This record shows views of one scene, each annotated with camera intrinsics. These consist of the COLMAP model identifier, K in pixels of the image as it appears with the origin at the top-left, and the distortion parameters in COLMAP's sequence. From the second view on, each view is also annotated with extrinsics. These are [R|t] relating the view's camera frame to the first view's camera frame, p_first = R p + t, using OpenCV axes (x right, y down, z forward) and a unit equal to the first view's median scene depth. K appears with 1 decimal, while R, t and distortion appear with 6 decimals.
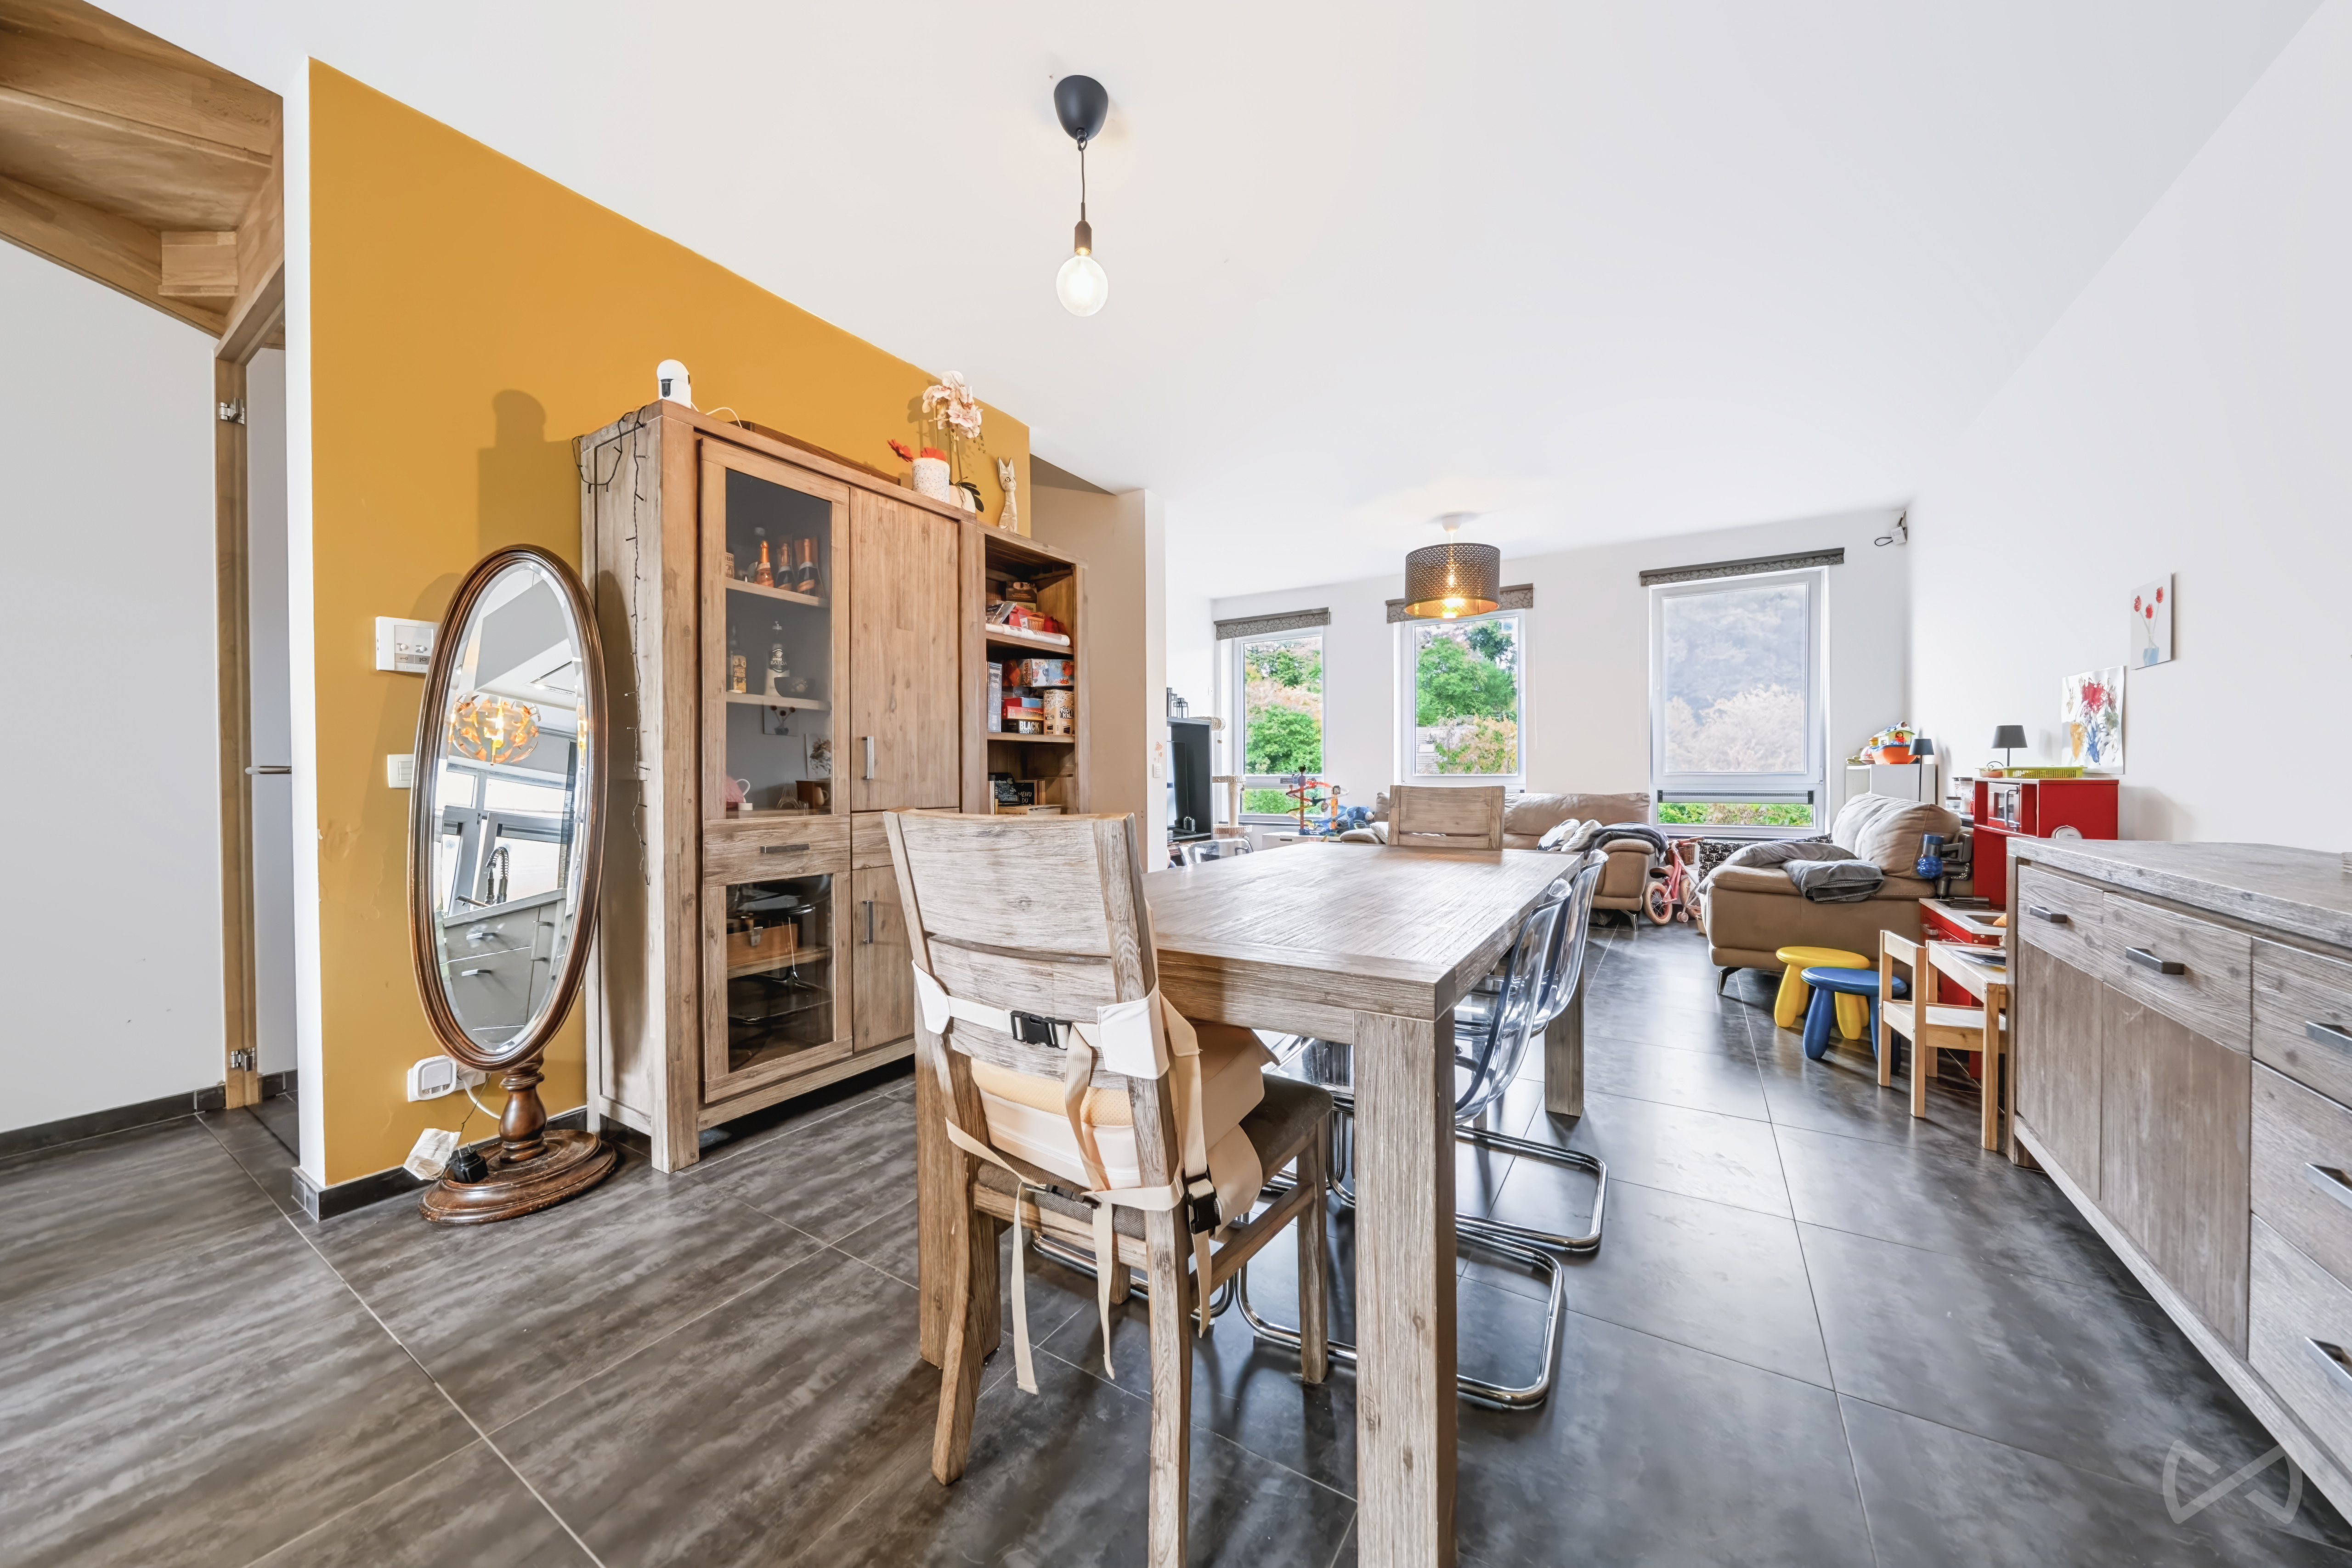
lens RADIAL K [[800.1, 0, 1179.8], [0, 800.1, 779.1], [0, 0, 1]] dist [-0.001581, 0.000136]
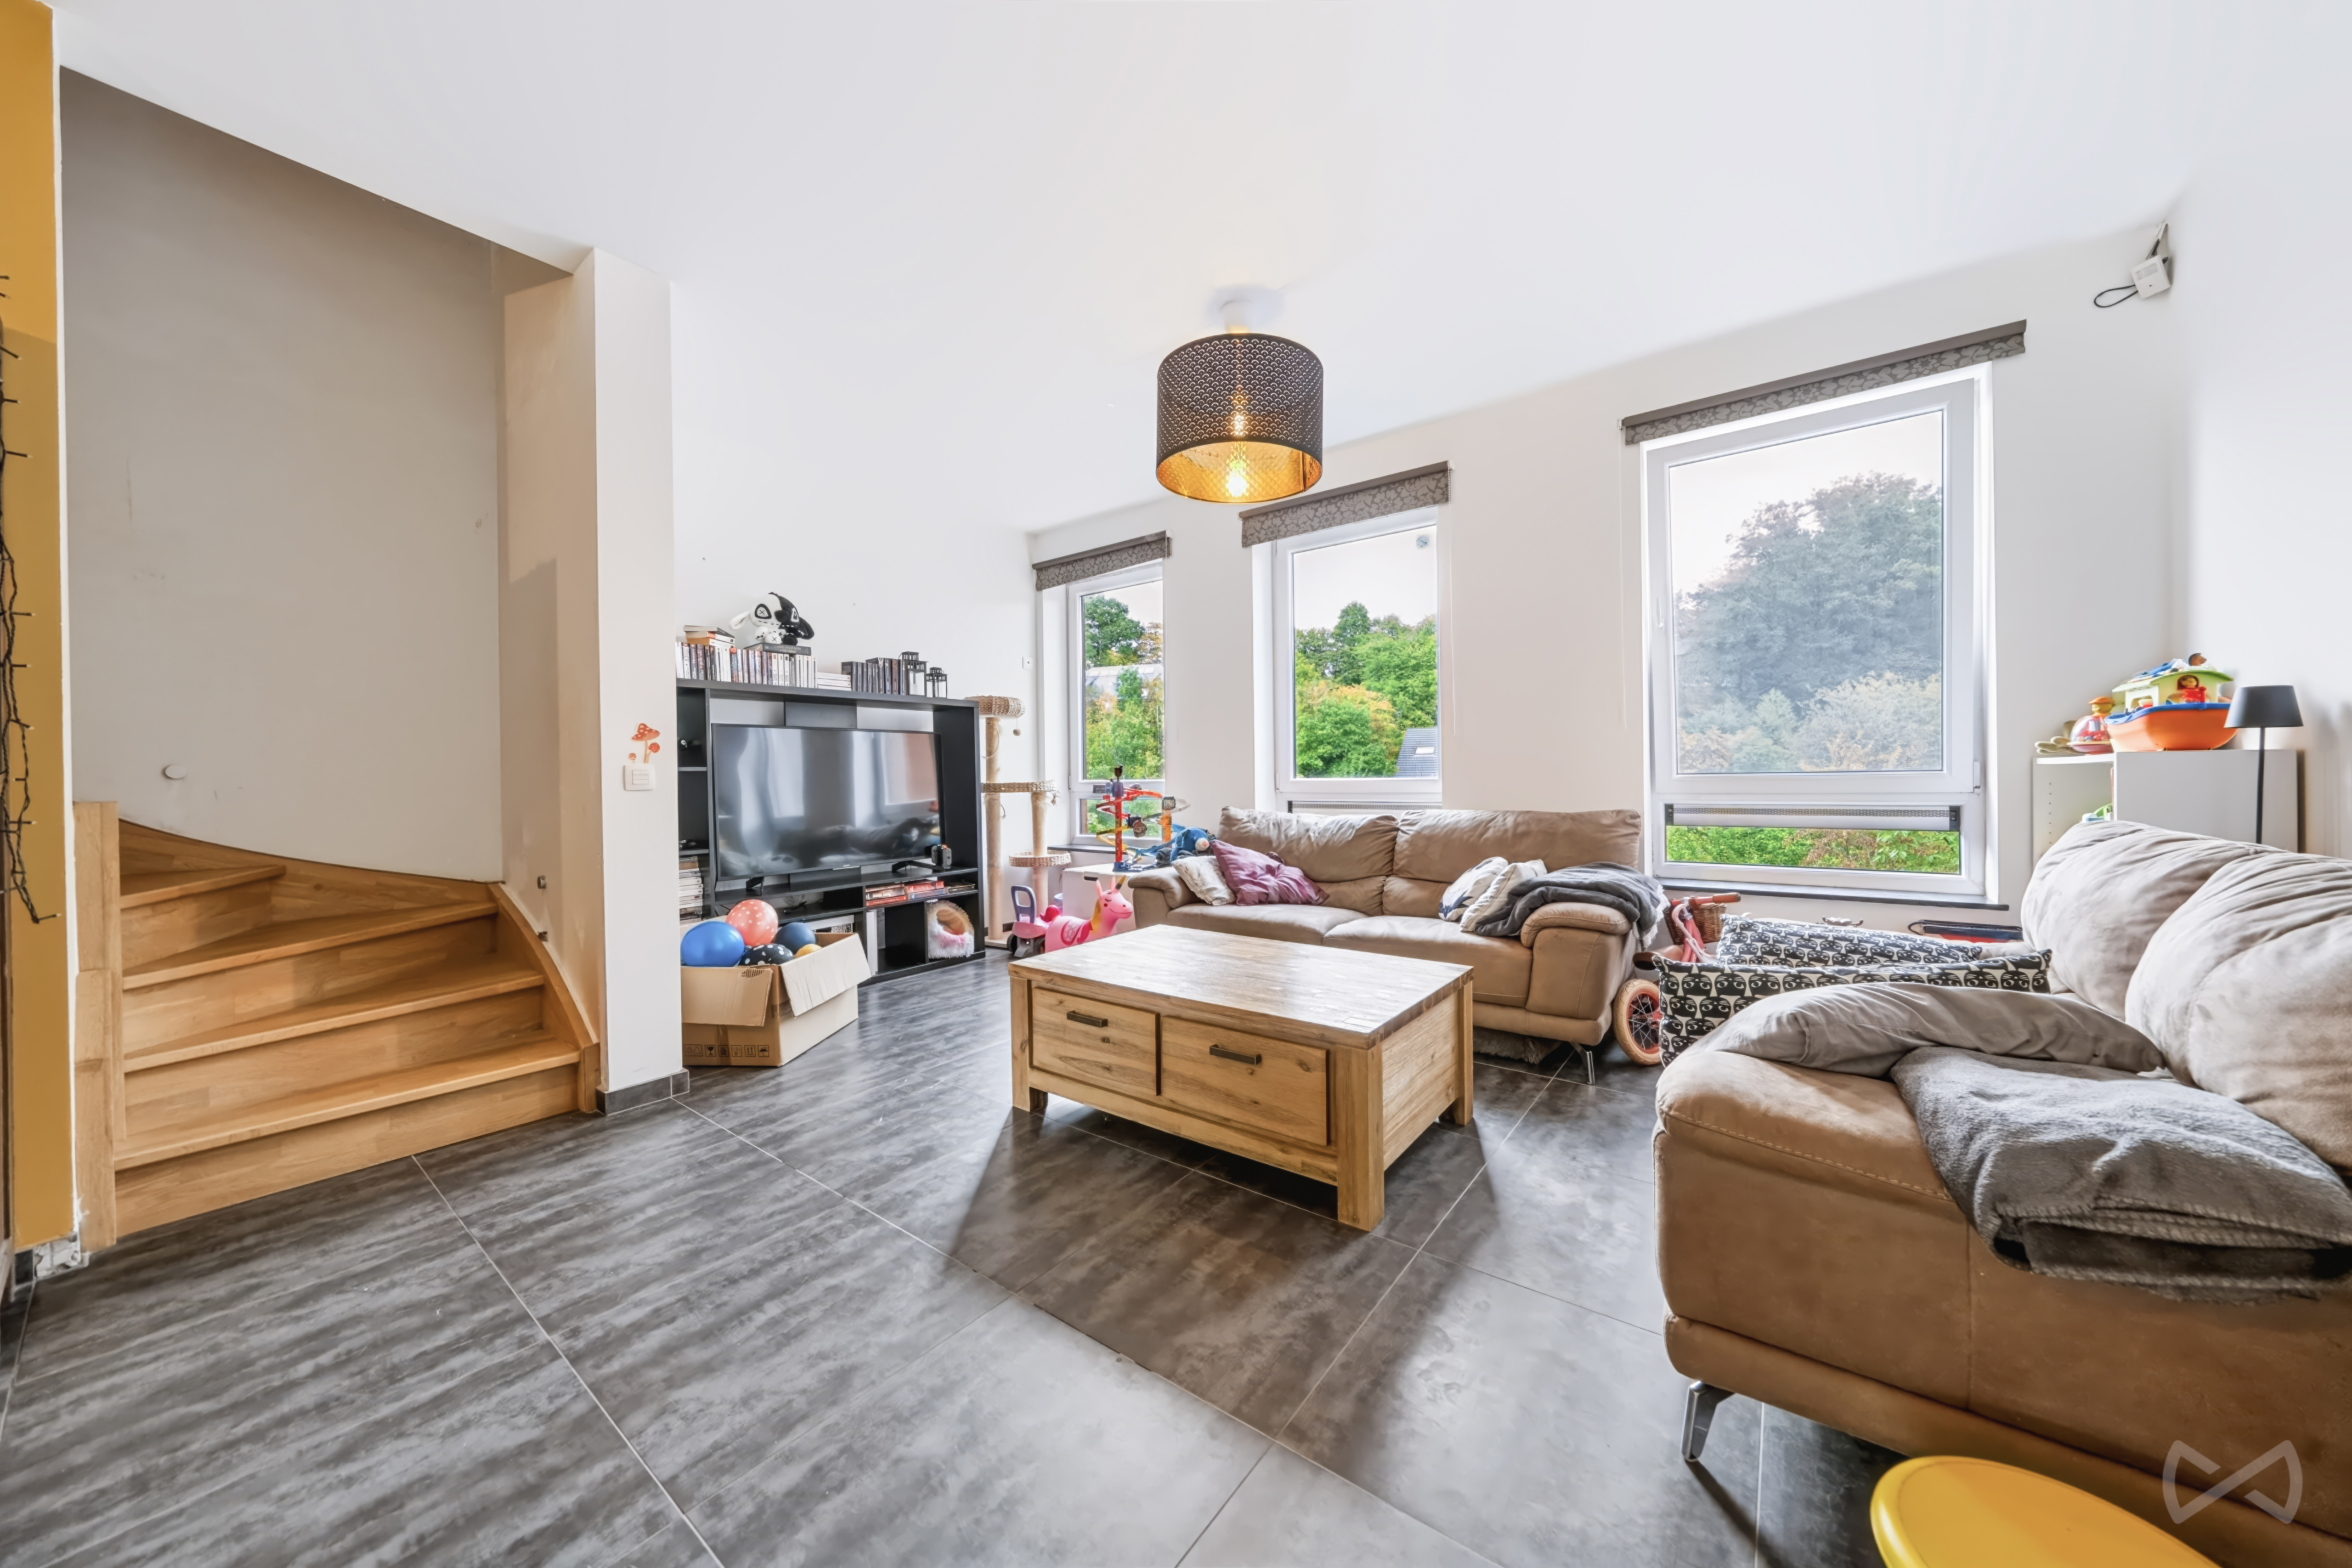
lens RADIAL K [[800.2, 0, 1174.0], [0, 800.2, 780.4], [0, 0, 1]] dist [-0.001581, 0.000136]
pose [[0.995901, -0.007287, -0.090155, 0.260114], [0.007112, 0.999972, -0.002262, -0.003712], [0.090169, 0.001612, 0.995925, 0.344289]]
